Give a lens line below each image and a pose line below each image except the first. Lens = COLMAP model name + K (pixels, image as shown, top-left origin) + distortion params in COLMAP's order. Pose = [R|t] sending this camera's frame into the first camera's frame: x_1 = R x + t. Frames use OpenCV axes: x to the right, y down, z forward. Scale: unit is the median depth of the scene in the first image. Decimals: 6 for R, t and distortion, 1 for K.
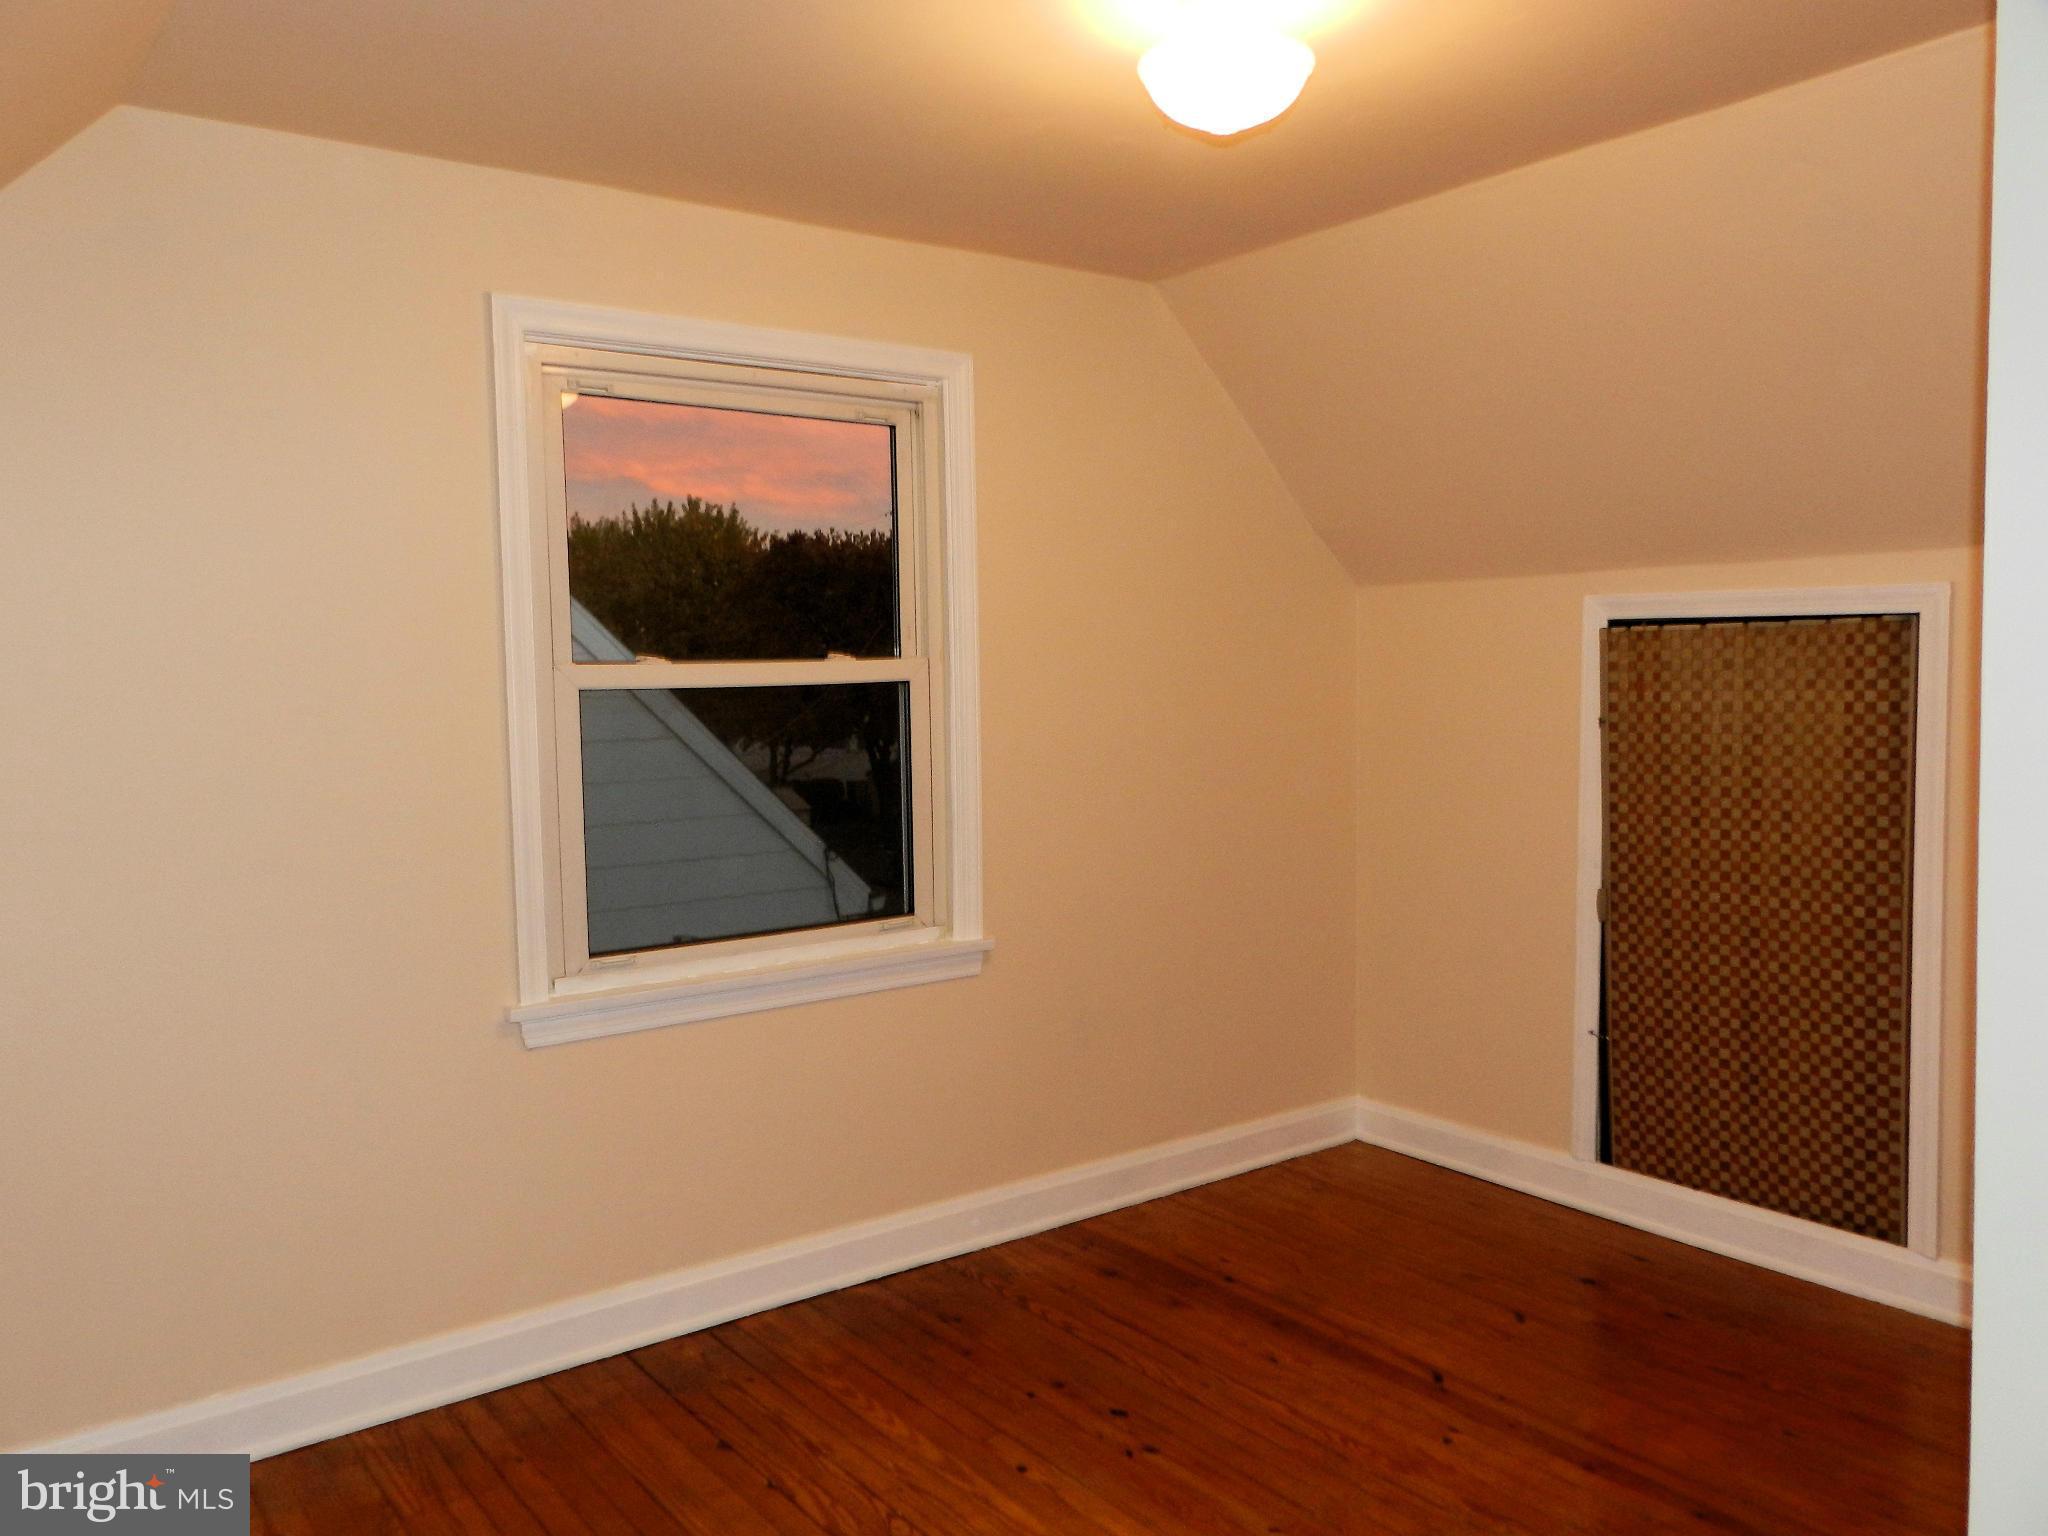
lens RADIAL K [[1632.7, 0, 1038.0], [0, 1632.7, 737.4], [0, 0, 1]] dist [0.013094, -0.014624]
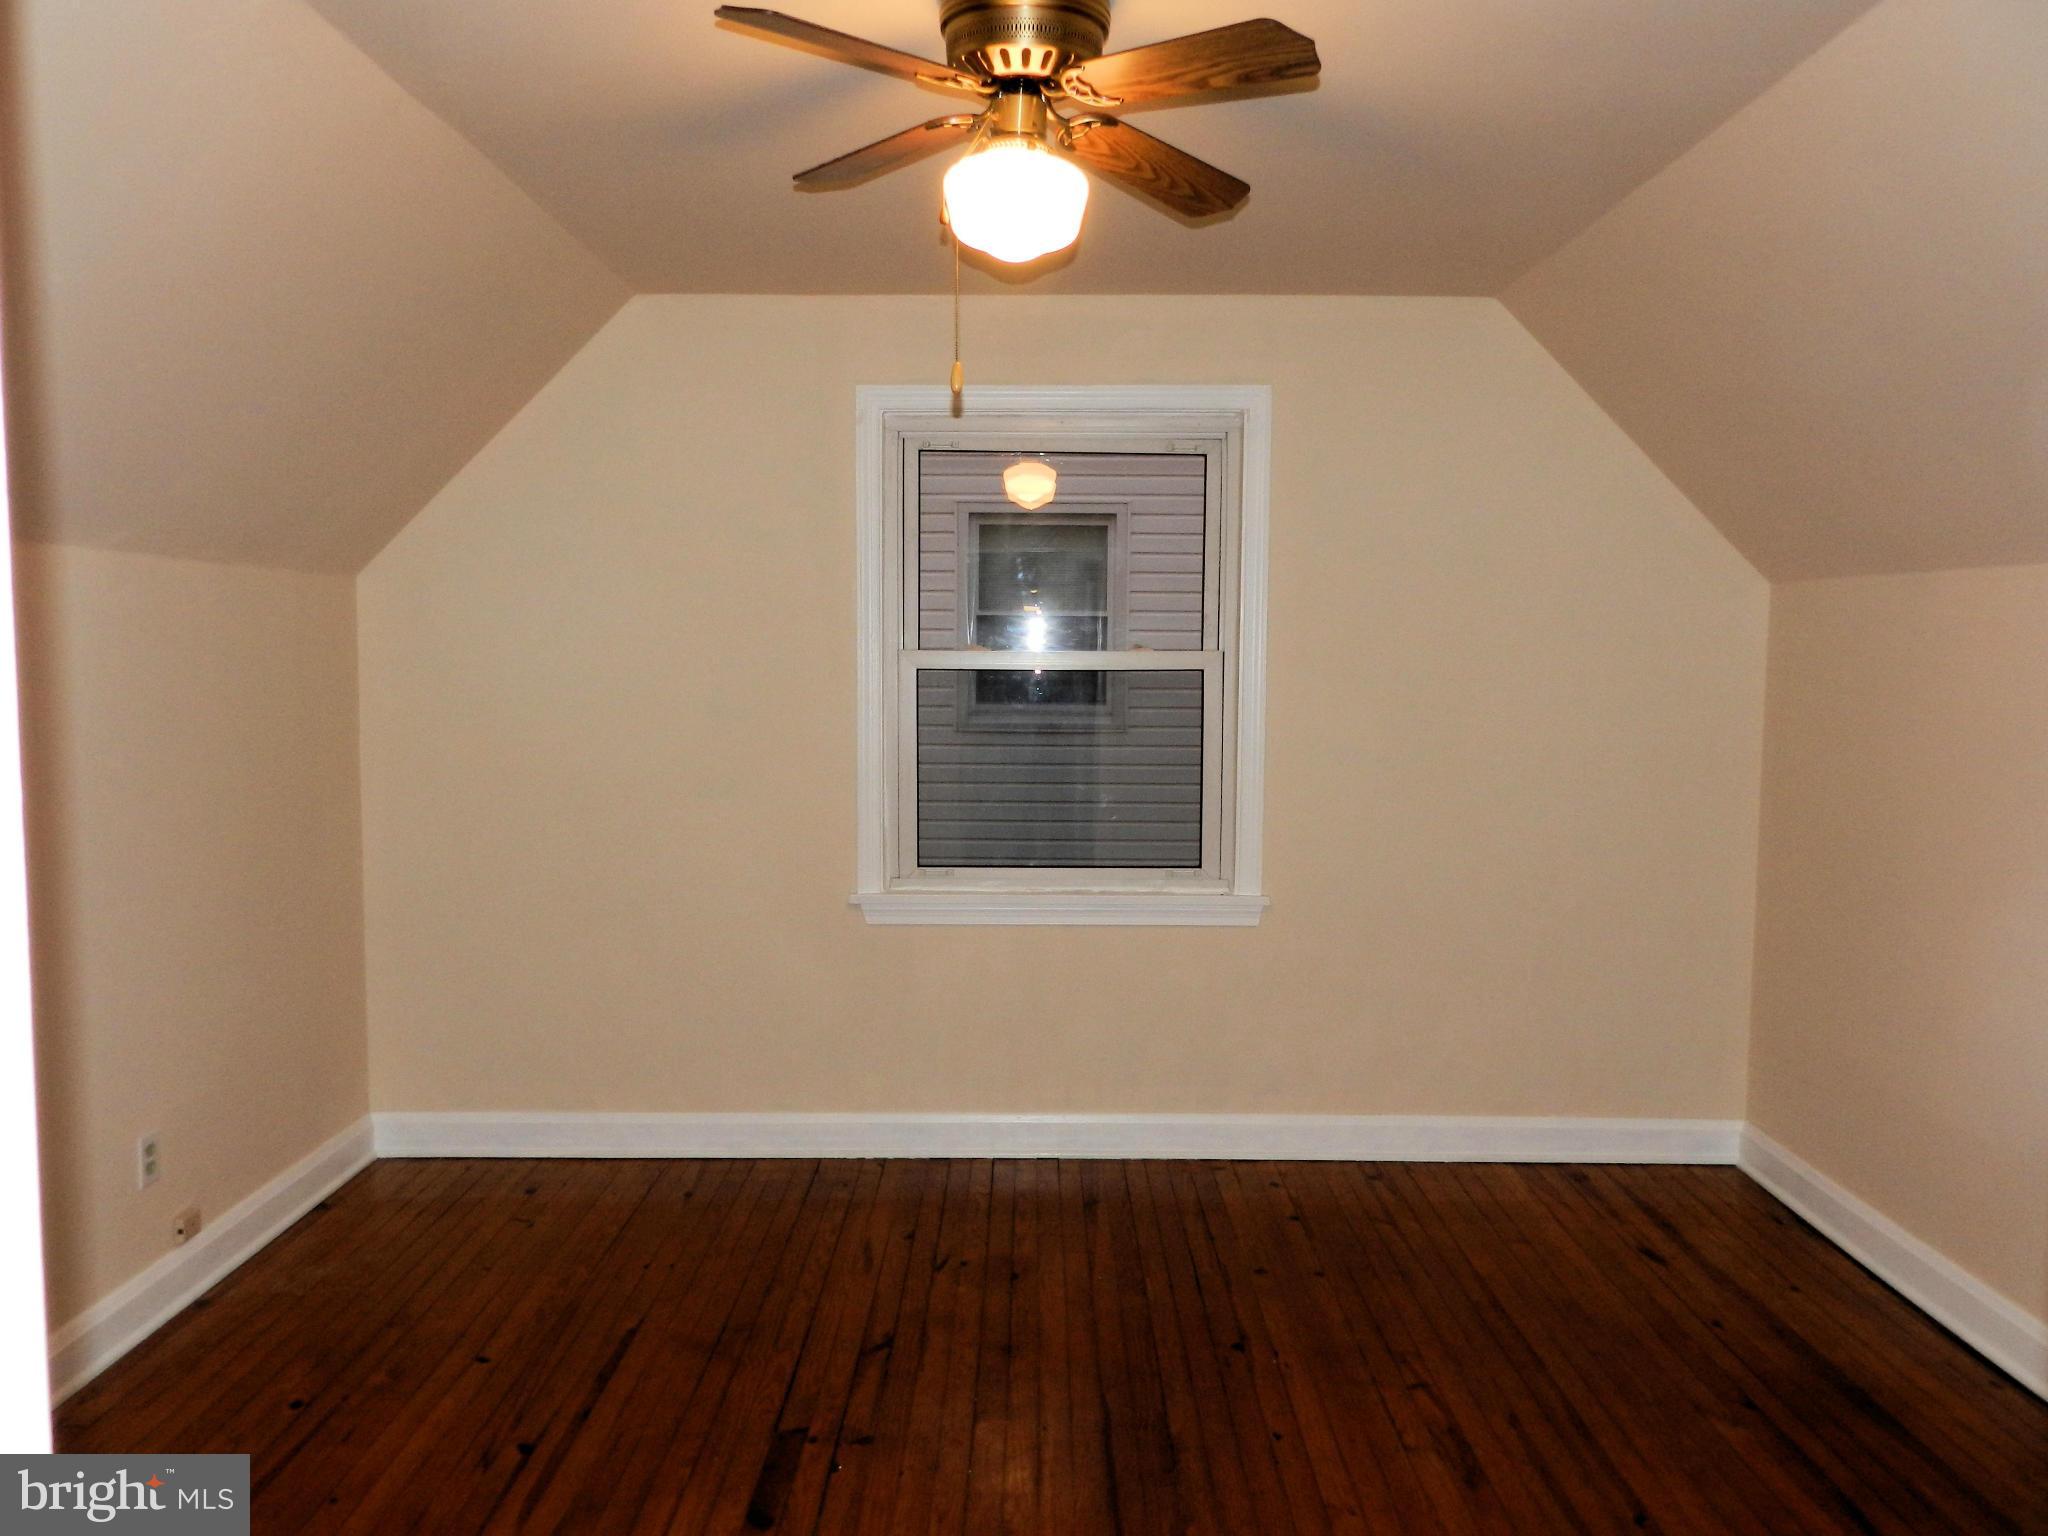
lens RADIAL K [[1632.7, 0, 1037.6], [0, 1632.7, 746.5], [0, 0, 1]] dist [0.013094, -0.014624]
pose [[0.781028, 0.055231, -0.622048, 0.575747], [-0.046273, 0.998461, 0.030554, -0.009911], [0.622779, 0.004921, 0.782383, -0.000428]]
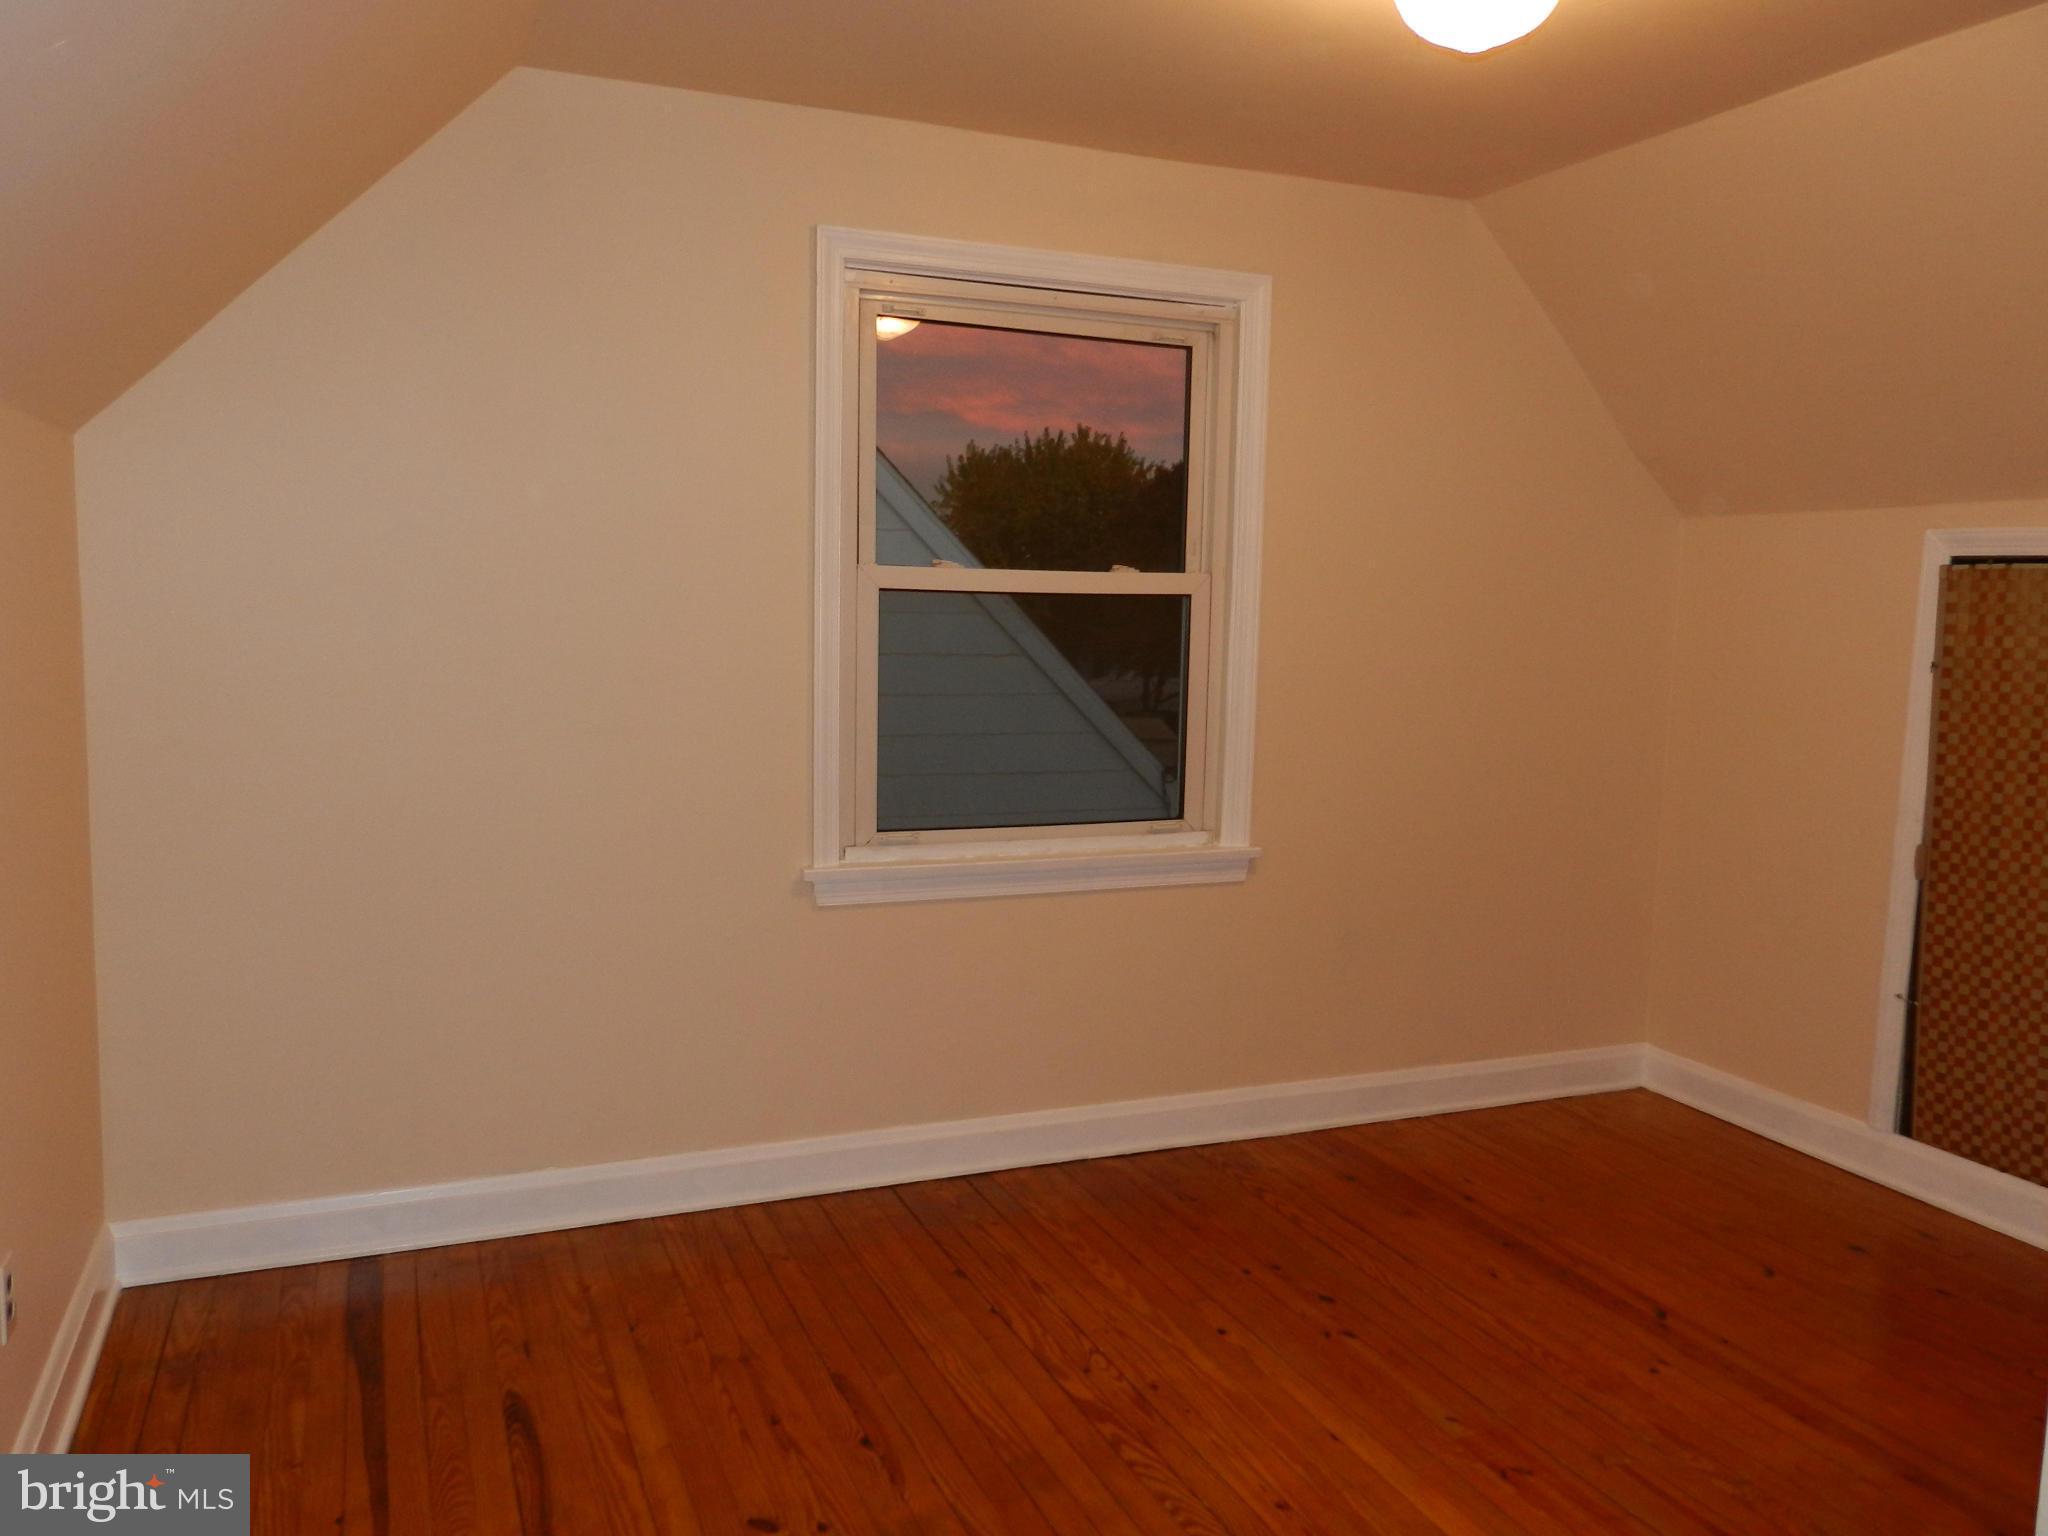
lens RADIAL K [[1632.7, 0, 990.0], [0, 1632.7, 742.7], [0, 0, 1]] dist [0.013094, -0.014624]
pose [[0.964643, 0.059720, -0.256703, 0.071691], [-0.048267, 0.997547, 0.050694, 0.012892], [0.259101, -0.036512, 0.965160, -0.041389]]
